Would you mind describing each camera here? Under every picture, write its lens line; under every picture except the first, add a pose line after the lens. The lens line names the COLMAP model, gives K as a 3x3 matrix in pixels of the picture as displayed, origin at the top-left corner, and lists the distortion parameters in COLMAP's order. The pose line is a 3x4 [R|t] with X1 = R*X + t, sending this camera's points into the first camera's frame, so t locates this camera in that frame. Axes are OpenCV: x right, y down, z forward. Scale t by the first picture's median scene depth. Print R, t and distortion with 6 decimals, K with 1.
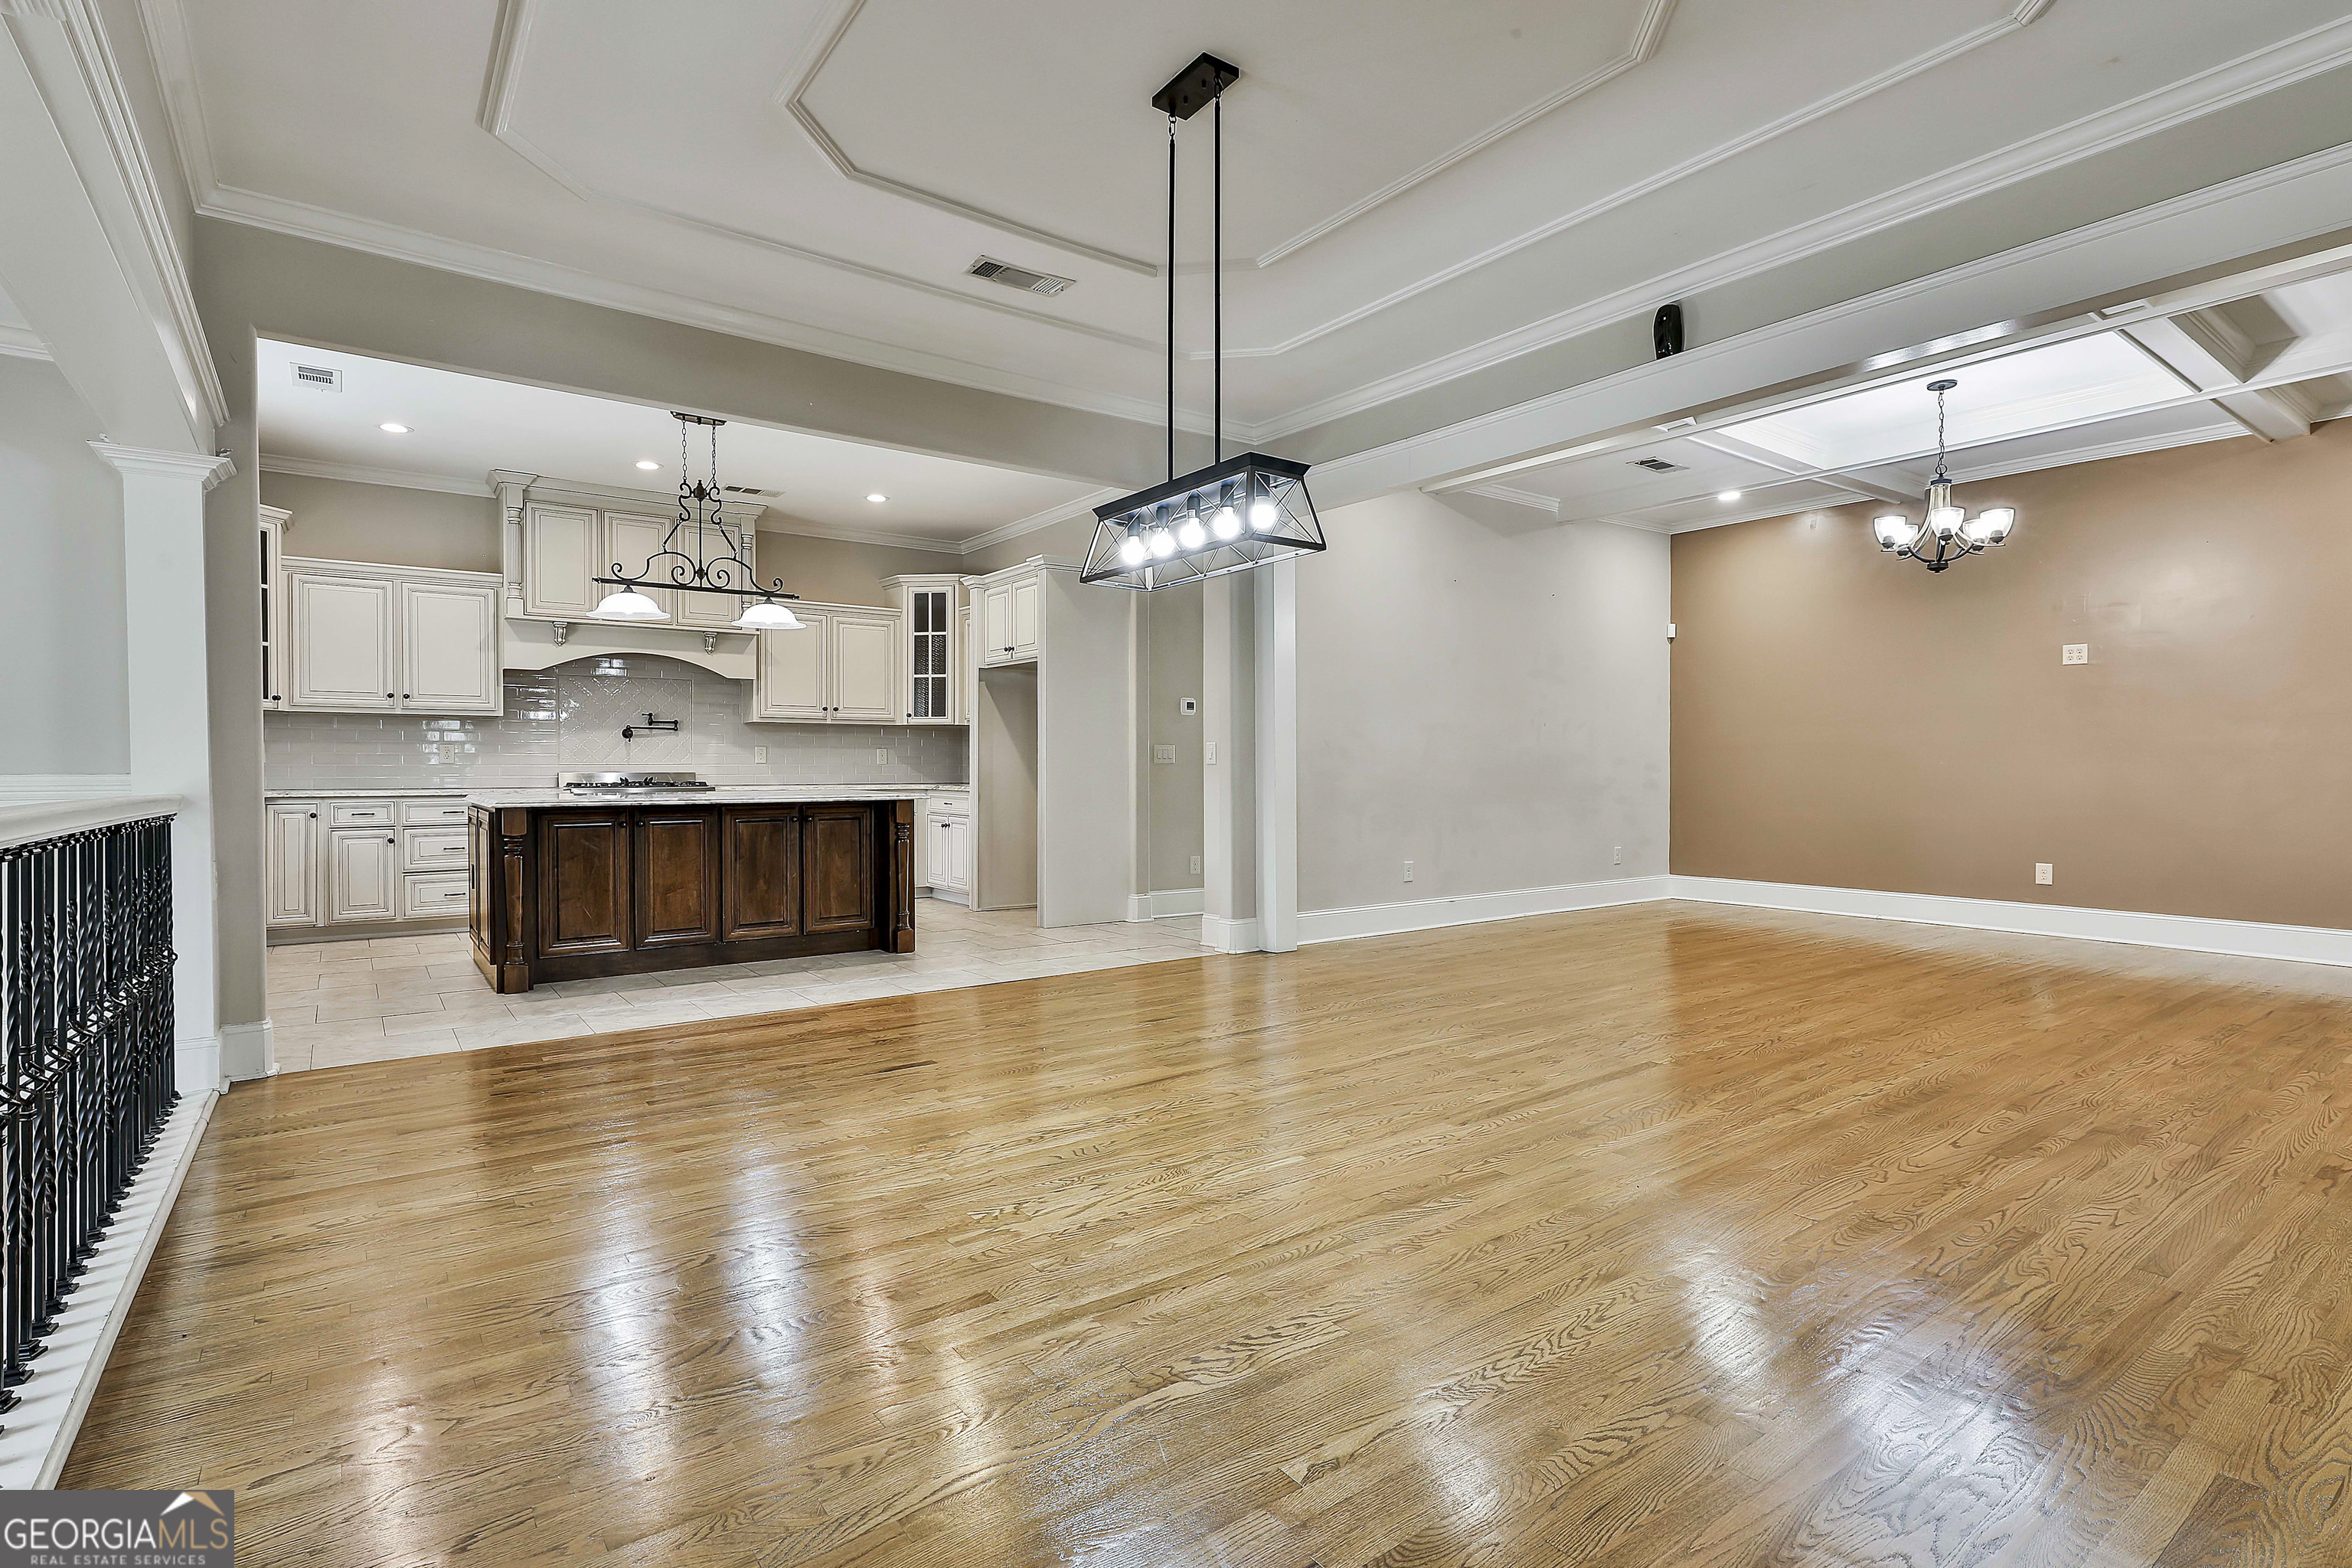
lens RADIAL K [[1126.0, 0, 1187.5], [0, 1126.0, 789.7], [0, 0, 1]] dist [-0.003197, 0.000263]
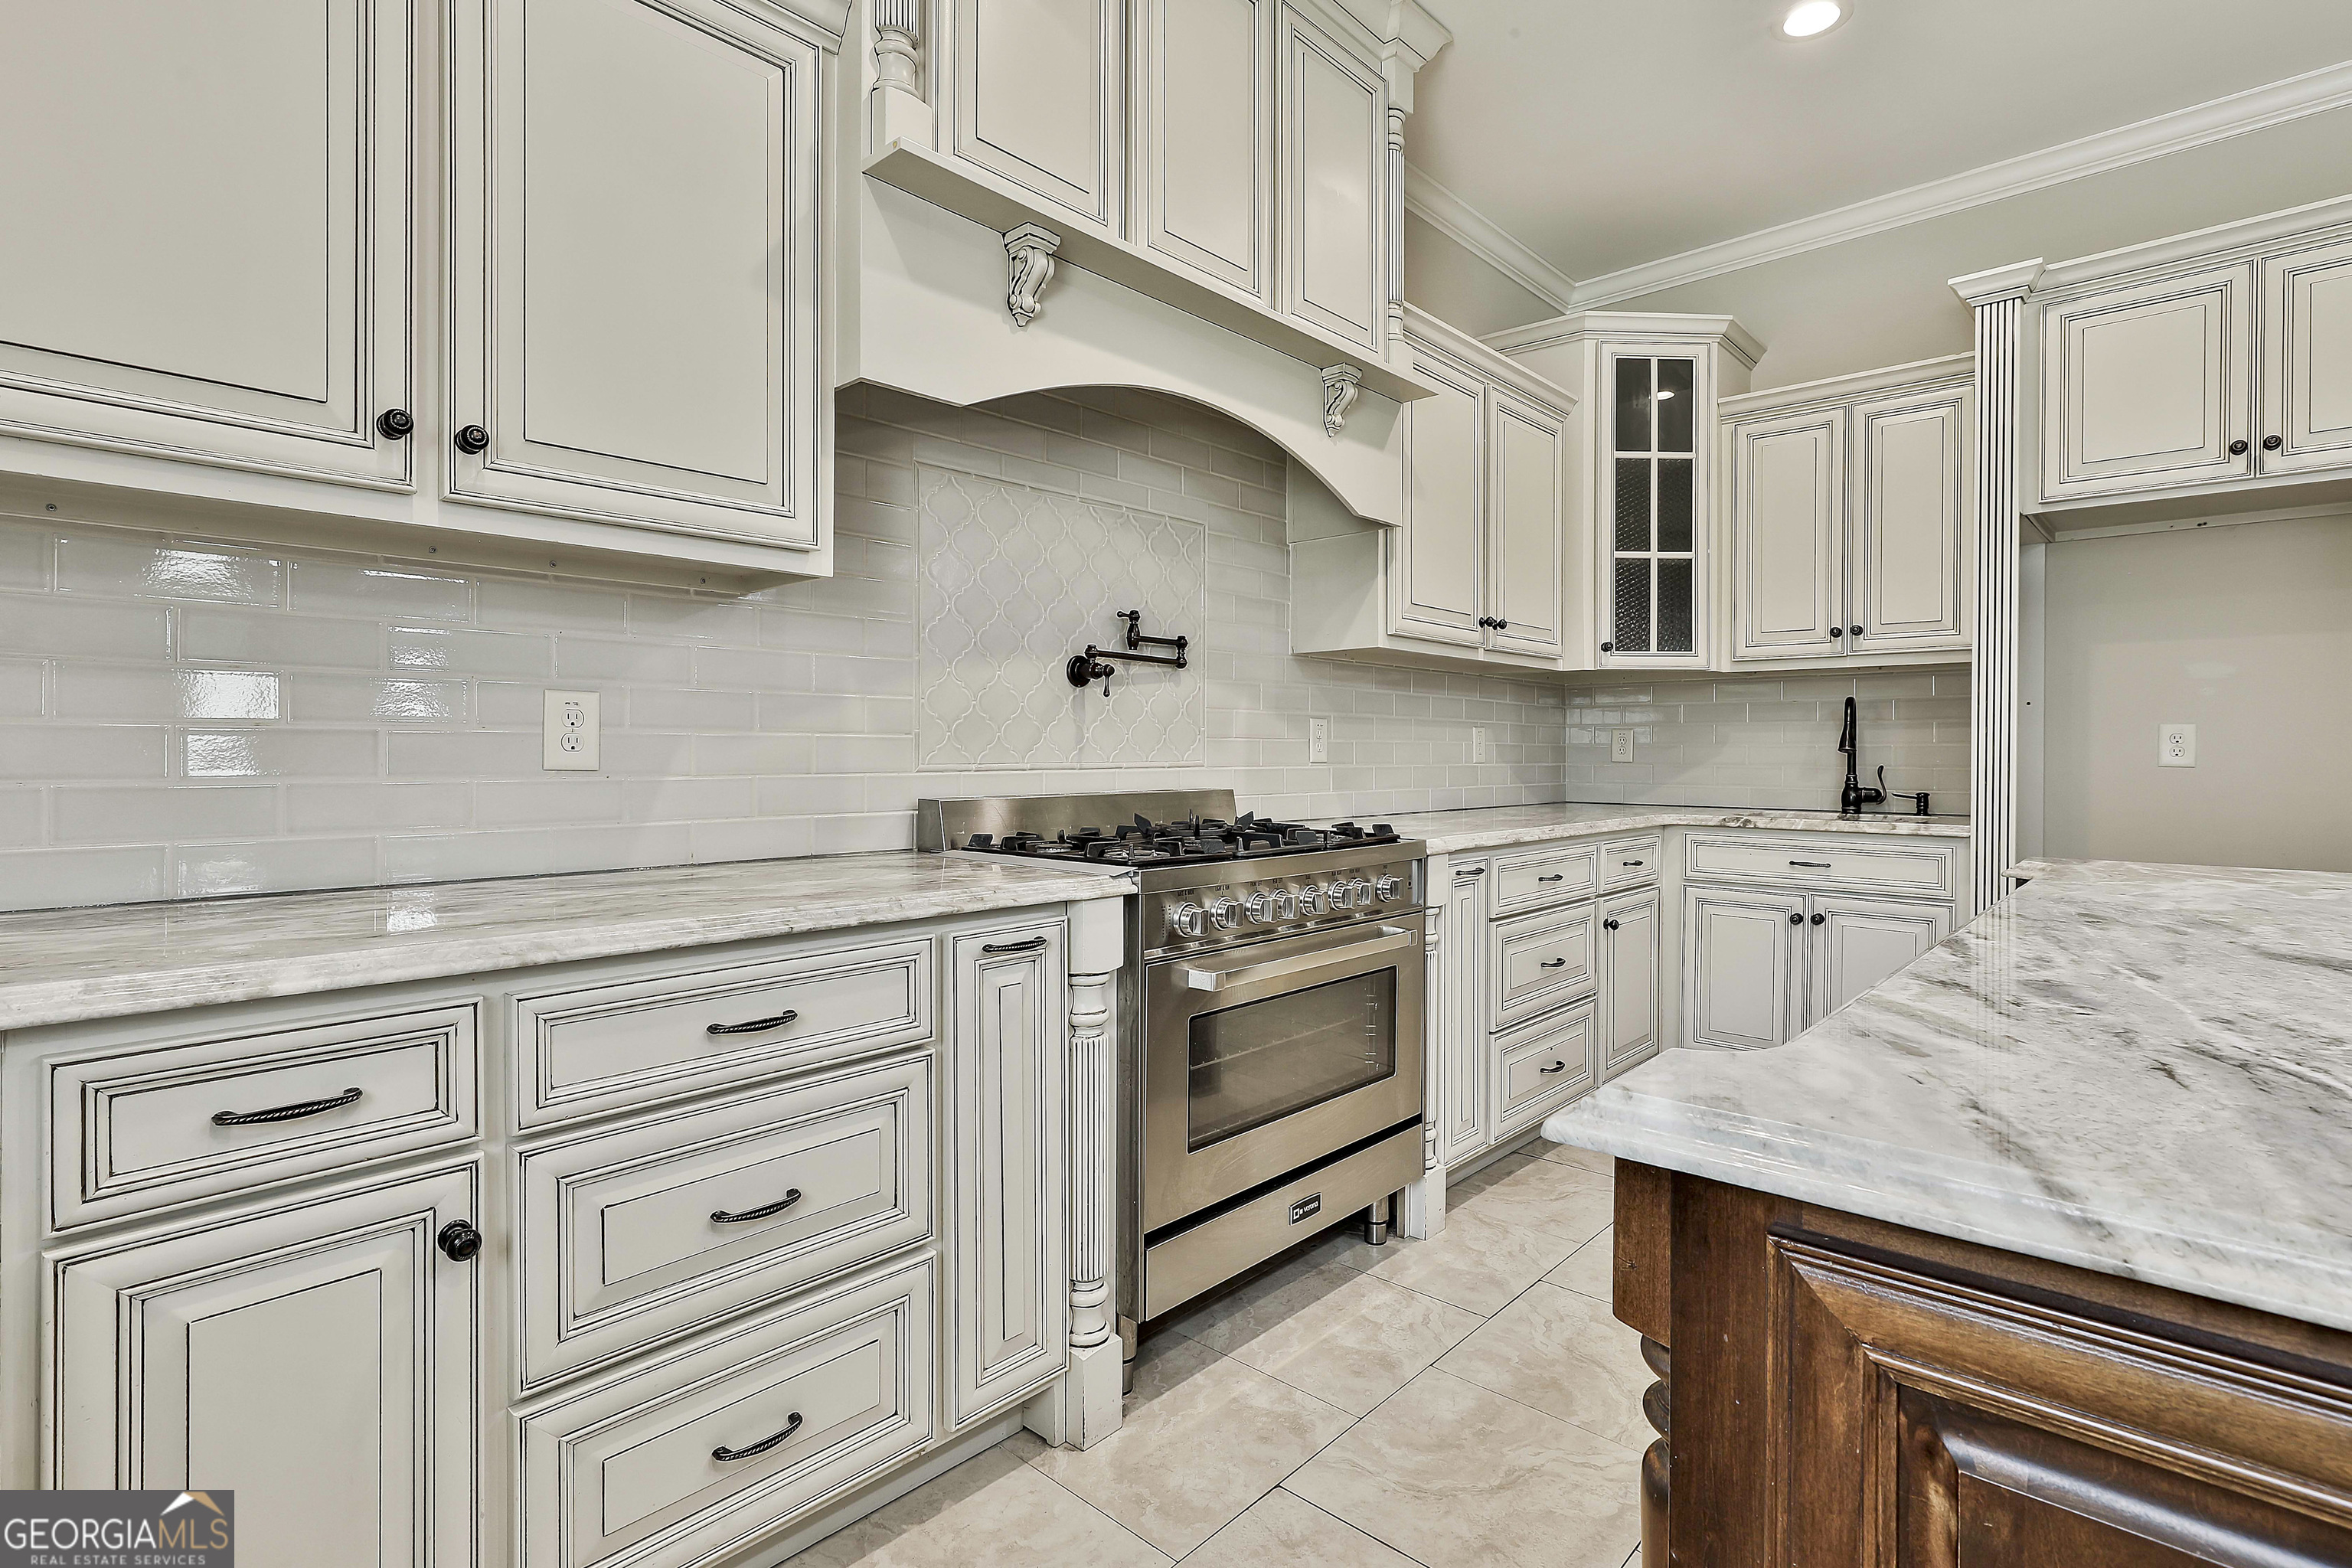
lens RADIAL K [[1136.8, 0, 1179.3], [0, 1136.8, 759.6], [0, 0, 1]] dist [-0.002155, -0.000232]
pose [[0.982434, 0.002090, 0.186600, -0.628759], [0.001047, 0.999860, -0.016709, -0.023193], [-0.186609, 0.016611, 0.982294, 0.804797]]
